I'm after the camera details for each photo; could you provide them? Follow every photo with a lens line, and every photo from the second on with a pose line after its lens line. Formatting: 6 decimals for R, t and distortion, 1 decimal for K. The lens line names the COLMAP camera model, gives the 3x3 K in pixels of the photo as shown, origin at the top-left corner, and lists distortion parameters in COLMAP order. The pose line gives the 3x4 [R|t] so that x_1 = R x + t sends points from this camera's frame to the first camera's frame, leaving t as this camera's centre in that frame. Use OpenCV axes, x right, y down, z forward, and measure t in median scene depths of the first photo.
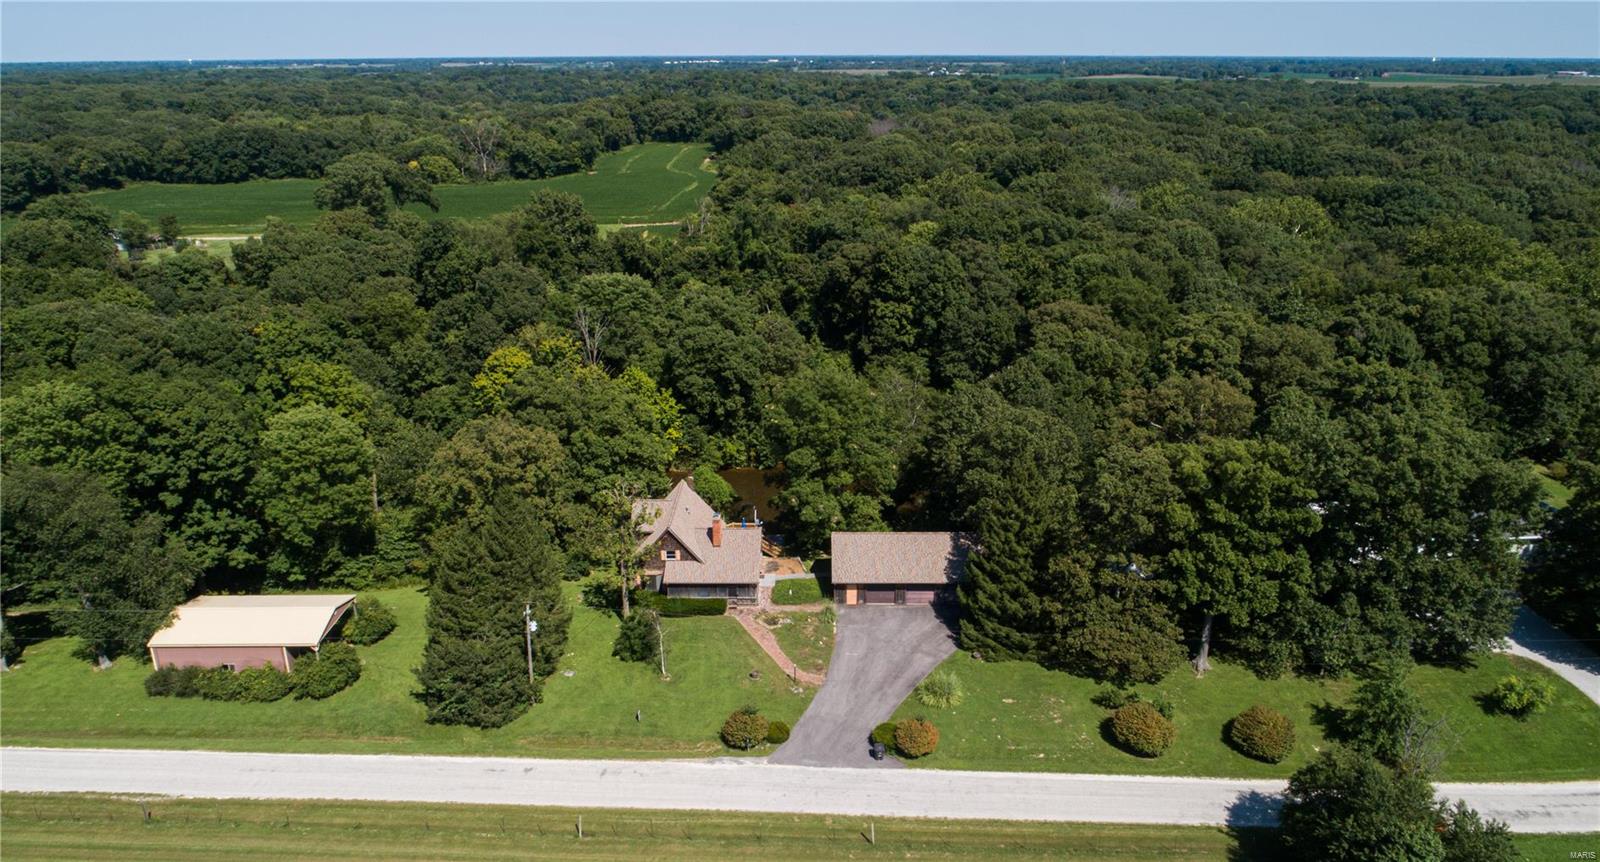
lens RADIAL K [[1092.7, 0, 803.5], [0, 1092.7, 432.3], [0, 0, 1]] dist [-0.012866, 0.002456]
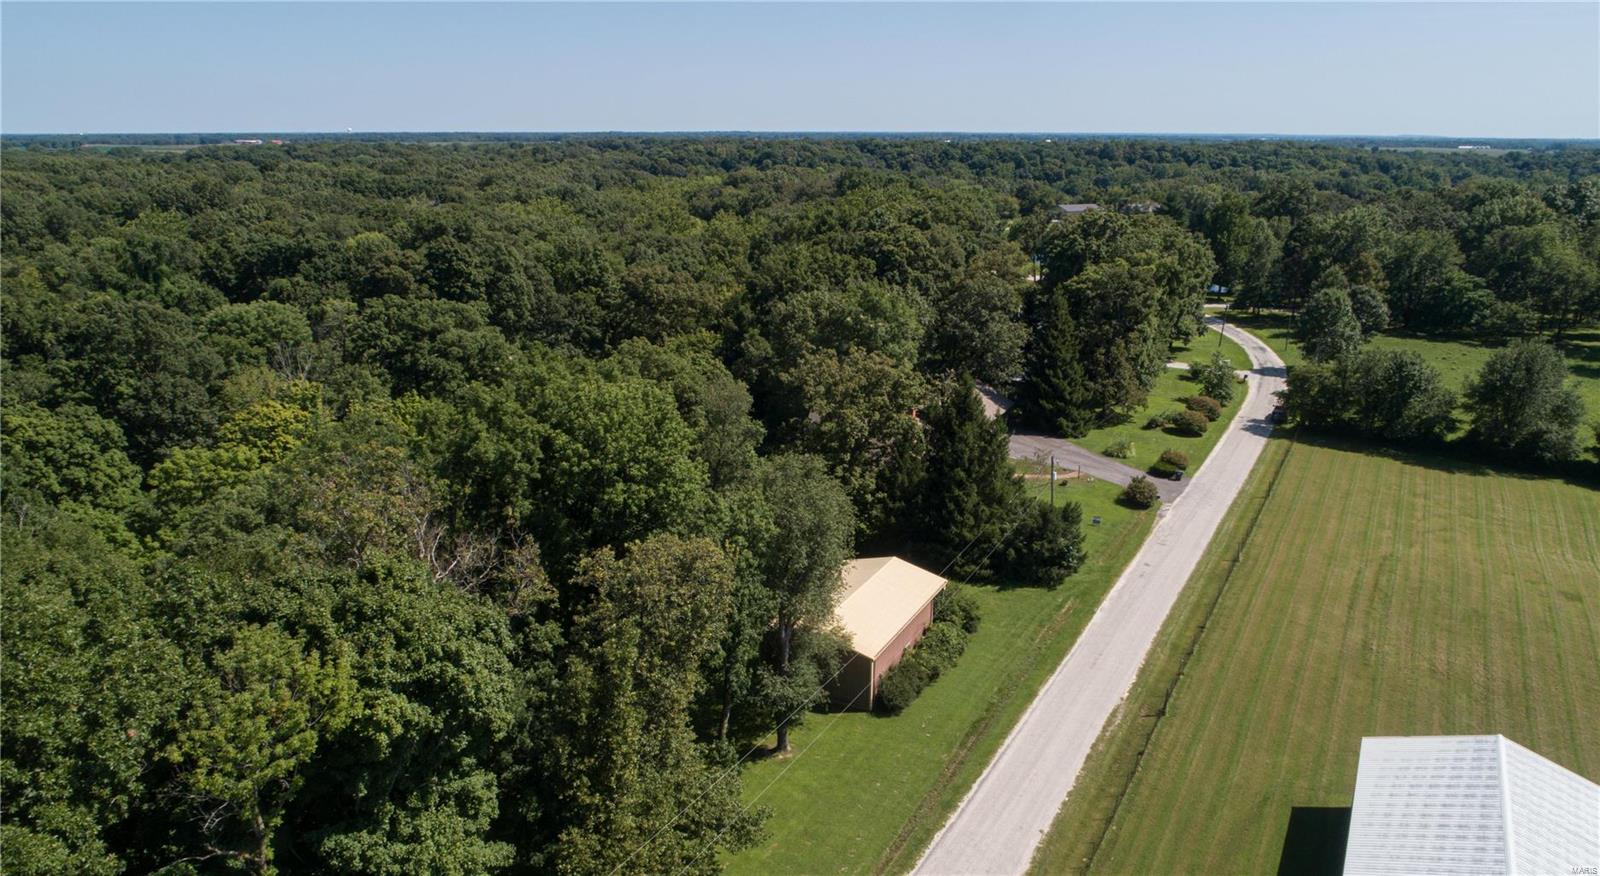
lens RADIAL K [[1085.8, 0, 800.0], [0, 1085.8, 438.0], [0, 0, 1]] dist [-0.004974, -0.002628]
pose [[0.461039, -0.244271, 0.853097, -1.099655], [0.294857, 0.948913, 0.112357, -0.049878], [-0.836960, 0.199741, 0.509511, 0.544804]]
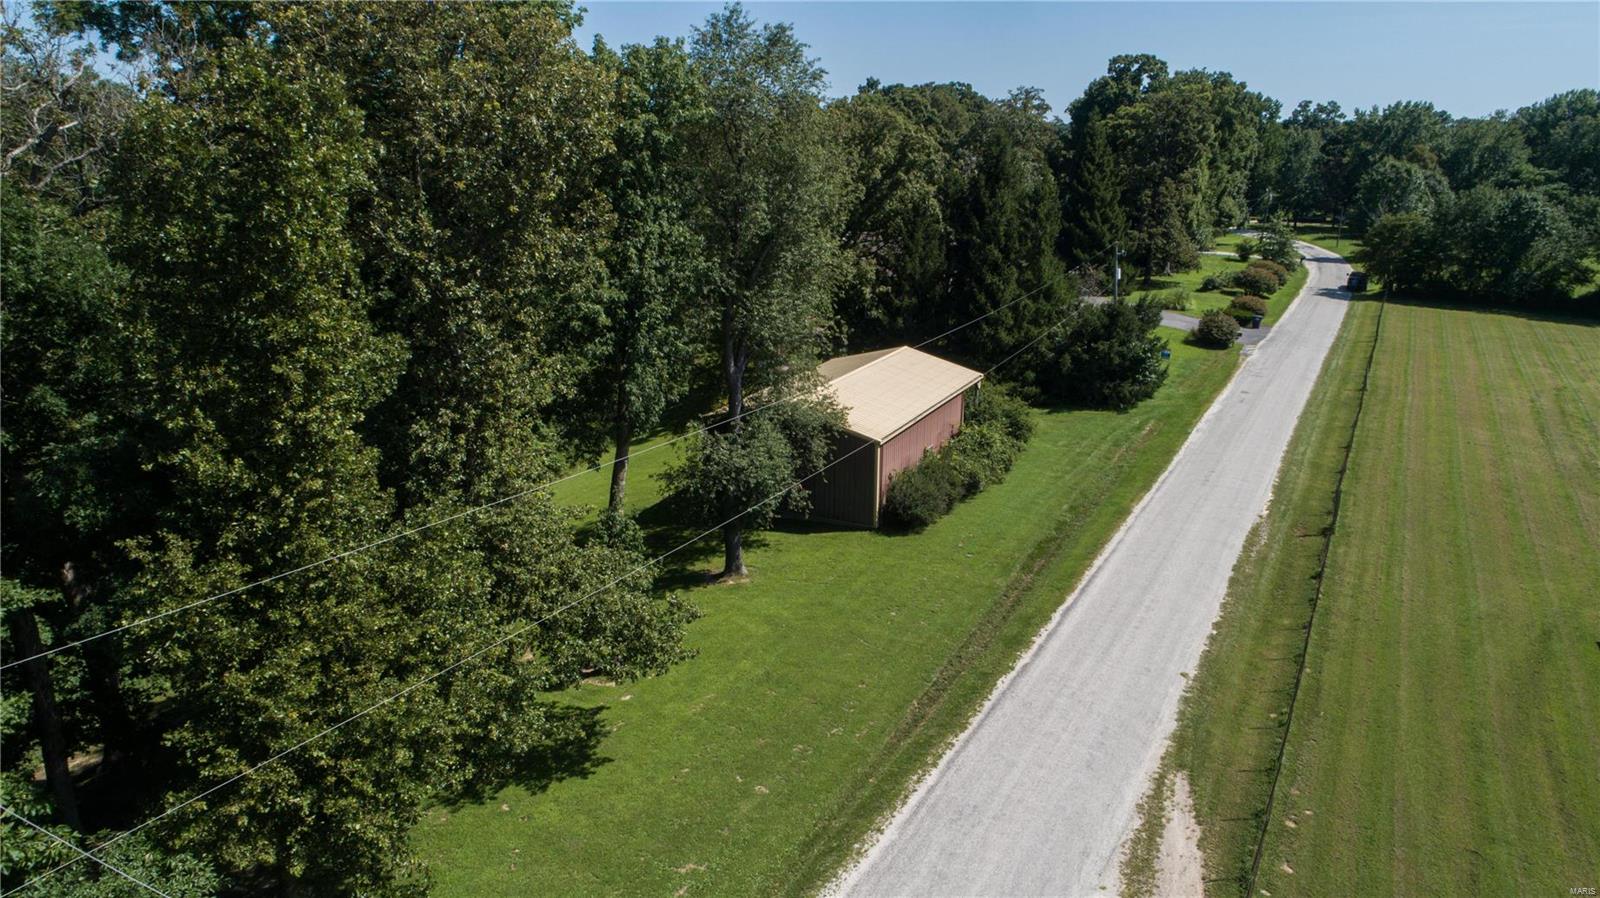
lens RADIAL K [[1083.8, 0, 802.8], [0, 1083.8, 441.6], [0, 0, 1]] dist [-0.004485, 0.003332]
pose [[0.447357, -0.245220, 0.860081, -0.913435], [0.297741, 0.947655, 0.115323, 0.113492], [-0.843340, 0.204491, 0.496952, 0.694010]]
